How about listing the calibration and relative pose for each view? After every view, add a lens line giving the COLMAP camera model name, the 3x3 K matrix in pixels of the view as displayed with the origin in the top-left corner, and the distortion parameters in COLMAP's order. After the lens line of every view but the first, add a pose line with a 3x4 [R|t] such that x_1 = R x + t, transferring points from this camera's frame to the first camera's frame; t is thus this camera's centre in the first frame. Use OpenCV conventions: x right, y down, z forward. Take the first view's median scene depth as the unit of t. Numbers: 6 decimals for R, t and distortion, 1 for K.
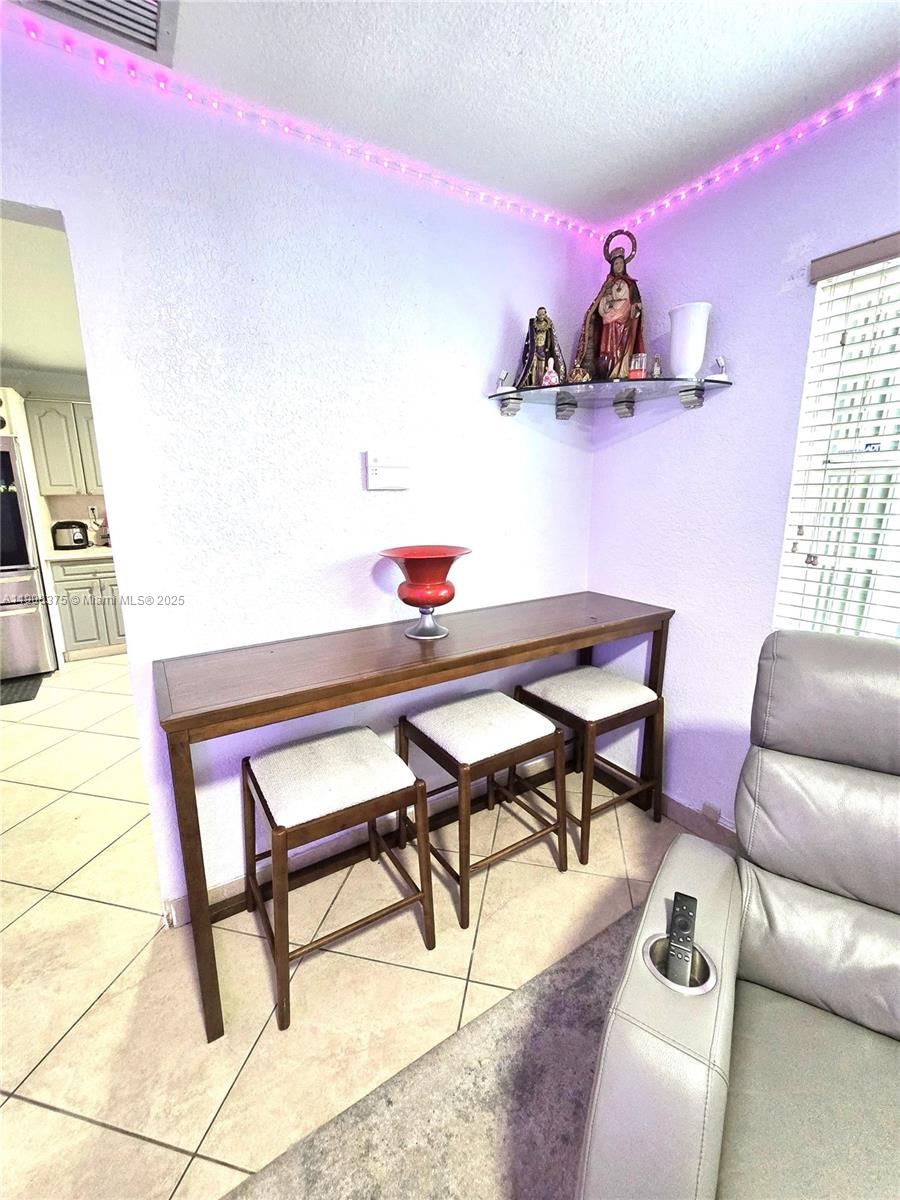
lens RADIAL K [[489.9, 0, 450.0], [0, 489.9, 600.0], [0, 0, 1]] dist [0.000290, -0.000037]
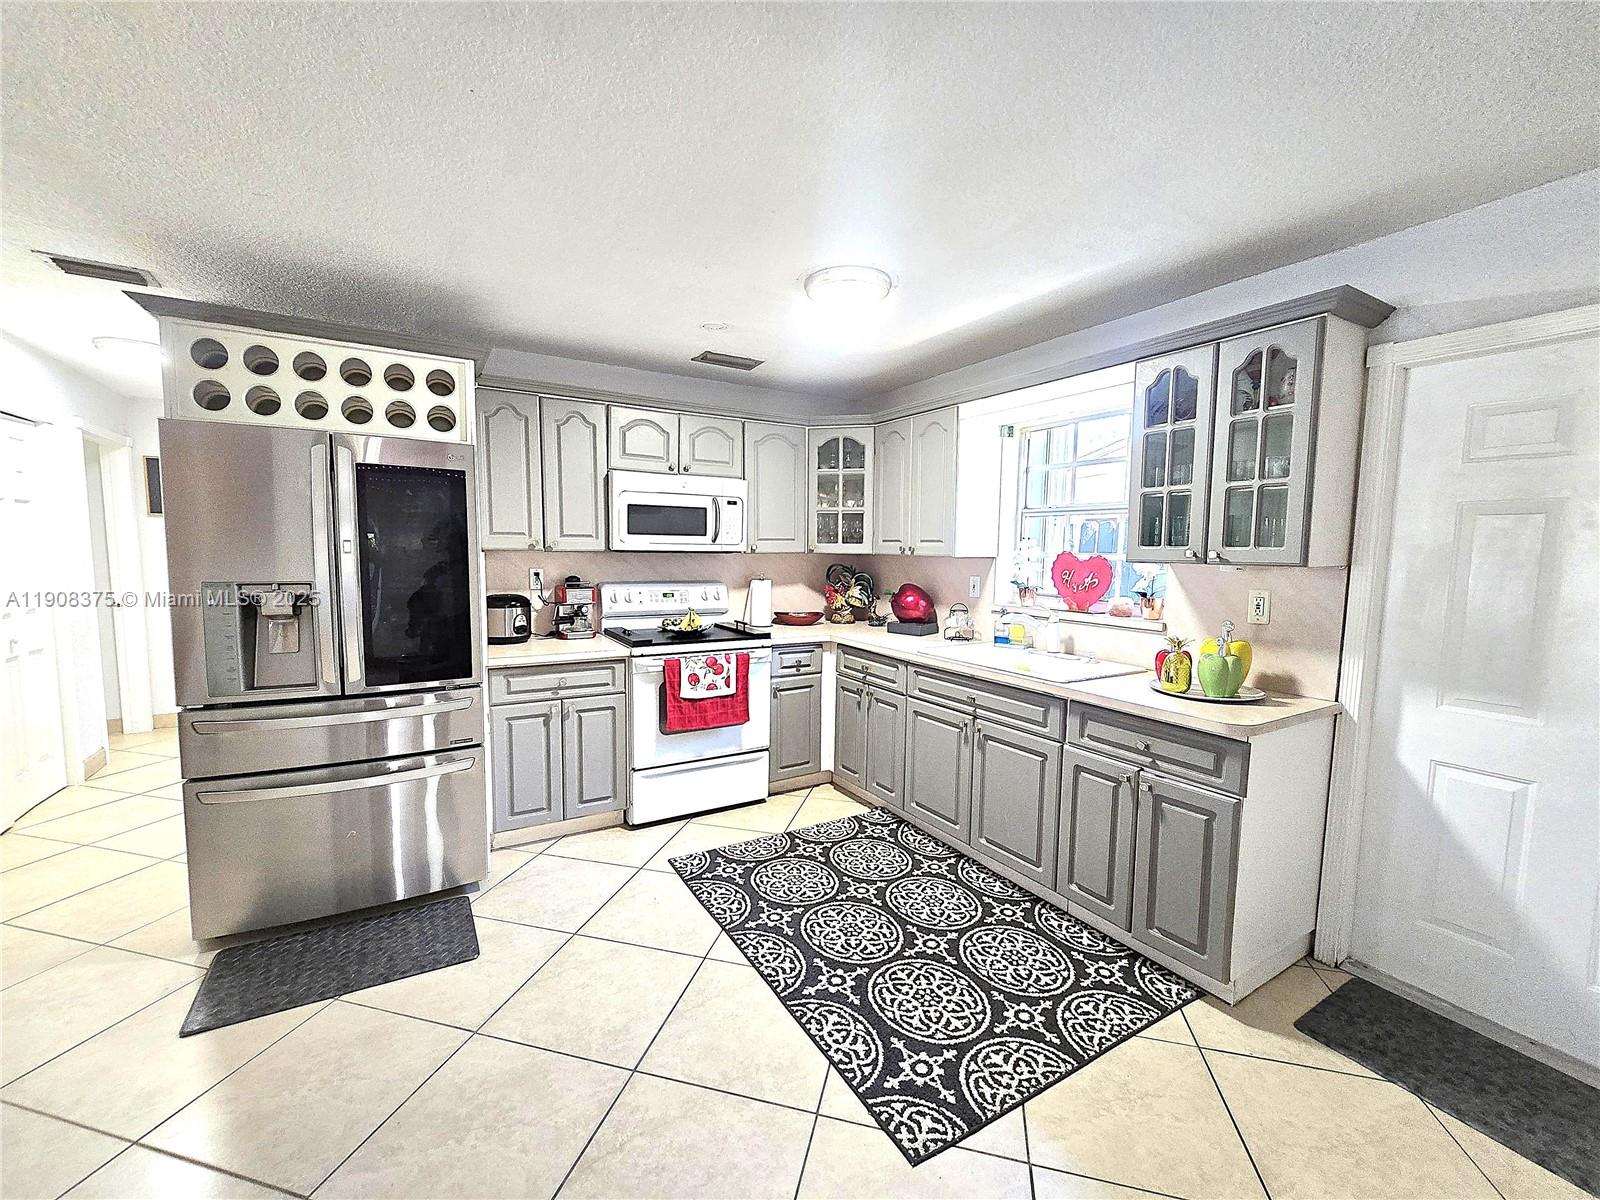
lens RADIAL K [[653.2, 0, 800.0], [0, 653.2, 600.0], [0, 0, 1]] dist [0.000290, -0.000037]
pose [[0.999639, 0.020636, -0.017193, -0.935058], [-0.022733, 0.990940, -0.132366, -0.135494], [0.014305, 0.132709, 0.991052, 0.539408]]
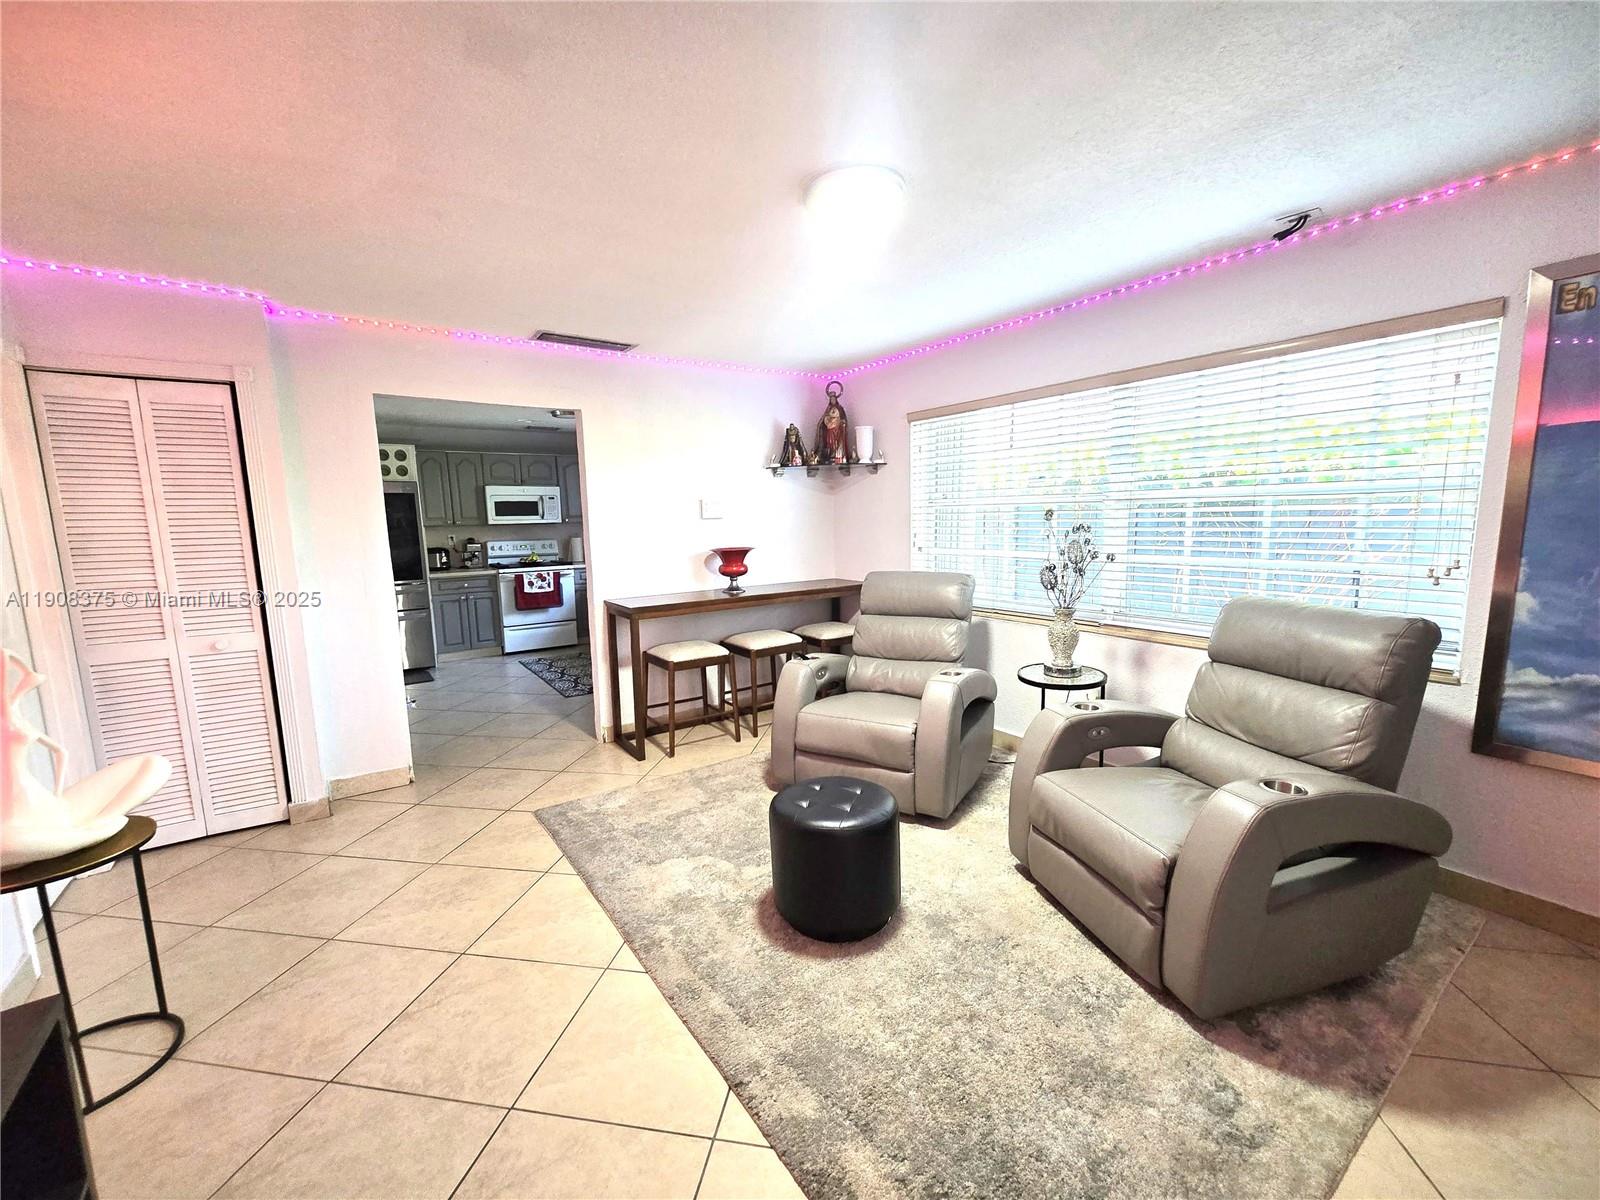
lens RADIAL K [[653.2, 0, 800.0], [0, 653.2, 600.0], [0, 0, 1]] dist [0.000290, -0.000037]
pose [[0.998599, -0.021487, 0.048364, 0.078432], [0.025676, 0.995814, -0.087722, 0.297615], [-0.046277, 0.088841, 0.994970, -1.413388]]
